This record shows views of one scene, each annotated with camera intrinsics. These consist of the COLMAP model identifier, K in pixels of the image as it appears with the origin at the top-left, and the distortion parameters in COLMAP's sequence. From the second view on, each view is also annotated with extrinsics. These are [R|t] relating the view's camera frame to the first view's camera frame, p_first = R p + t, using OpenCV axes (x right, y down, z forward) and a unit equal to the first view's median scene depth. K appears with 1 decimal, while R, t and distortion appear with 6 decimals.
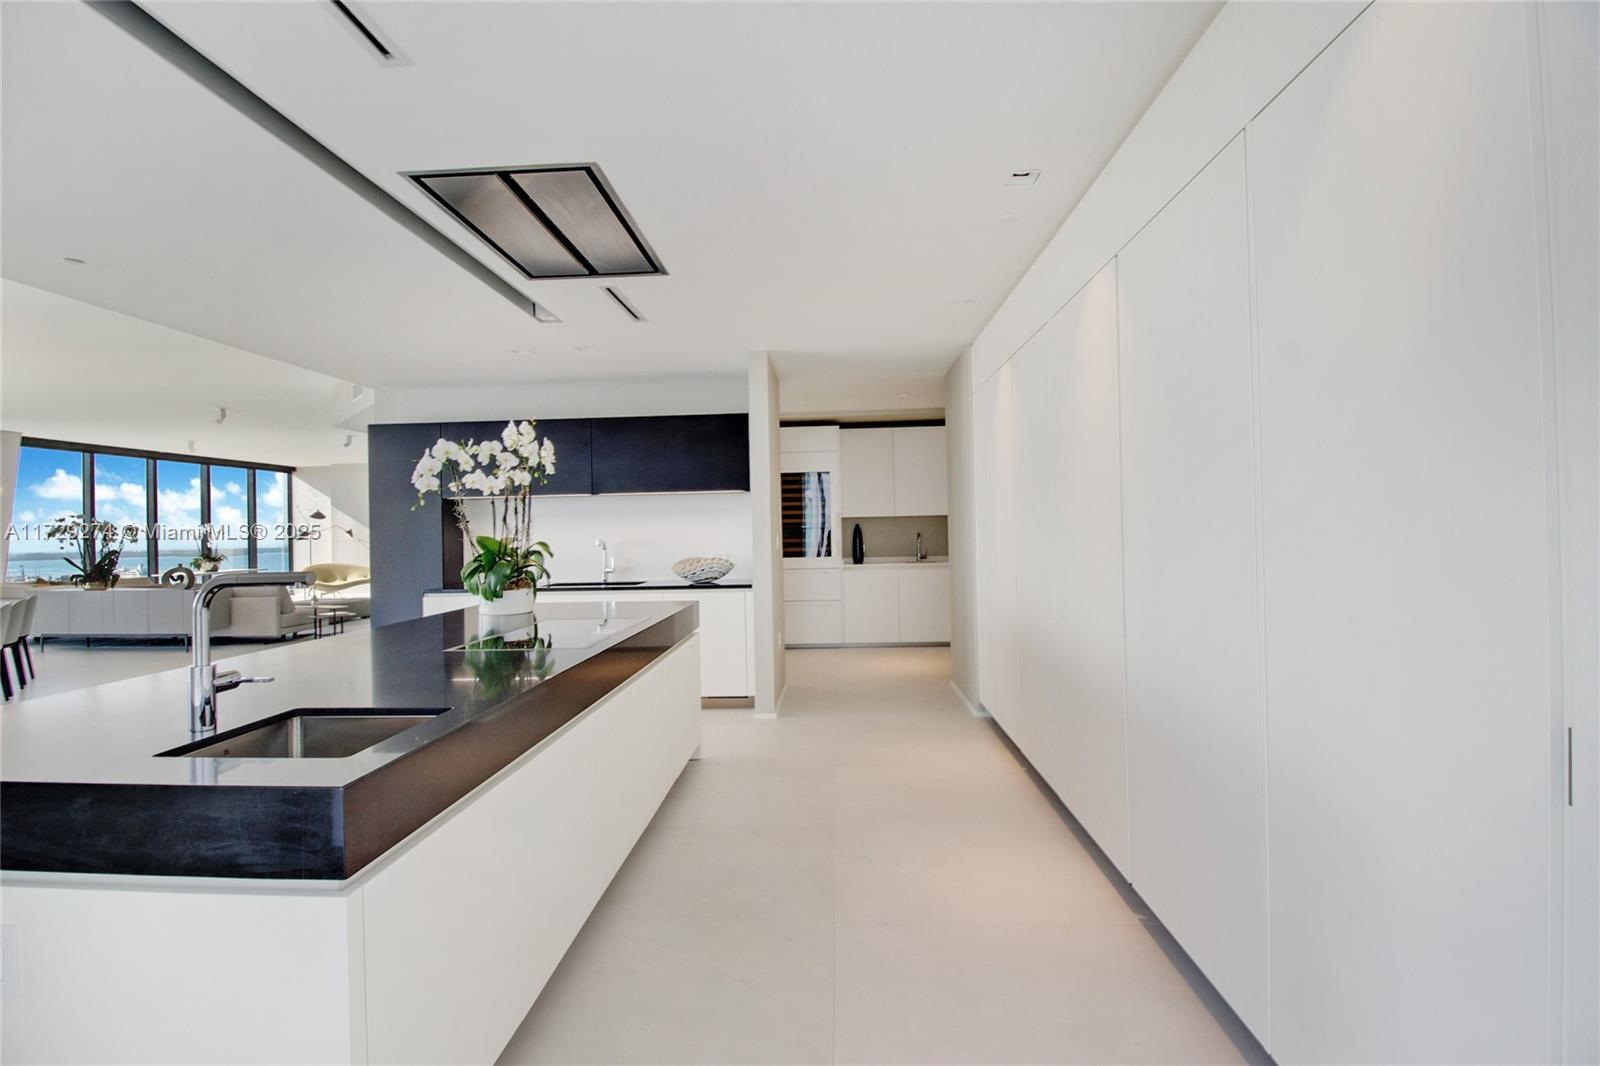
lens RADIAL K [[753.8, 0, 800.0], [0, 753.8, 533.0], [0, 0, 1]] dist [-0.017175, -0.000341]
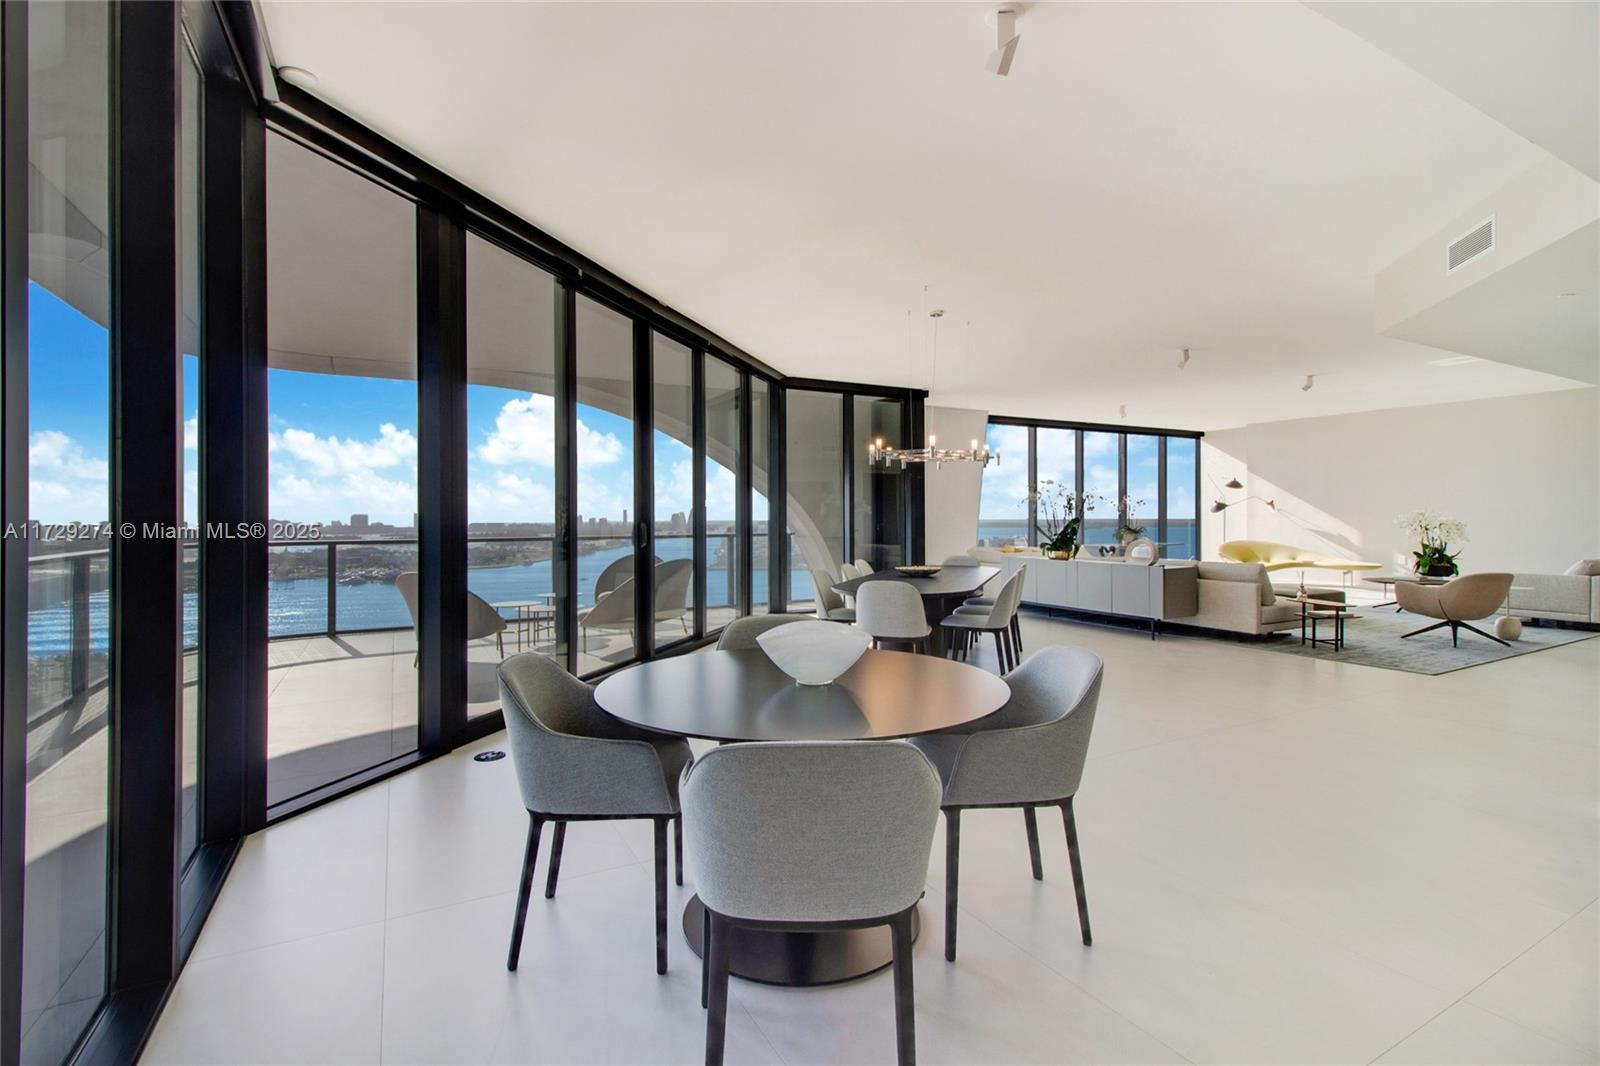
lens RADIAL K [[736.8, 0, 803.1], [0, 736.8, 525.2], [0, 0, 1]] dist [-0.038399, -0.000889]
pose [[0.531513, 0.024356, -0.846700, -0.249133], [-0.008508, 0.999690, 0.023416, 0.010565], [0.847007, -0.005242, 0.531555, 0.167726]]
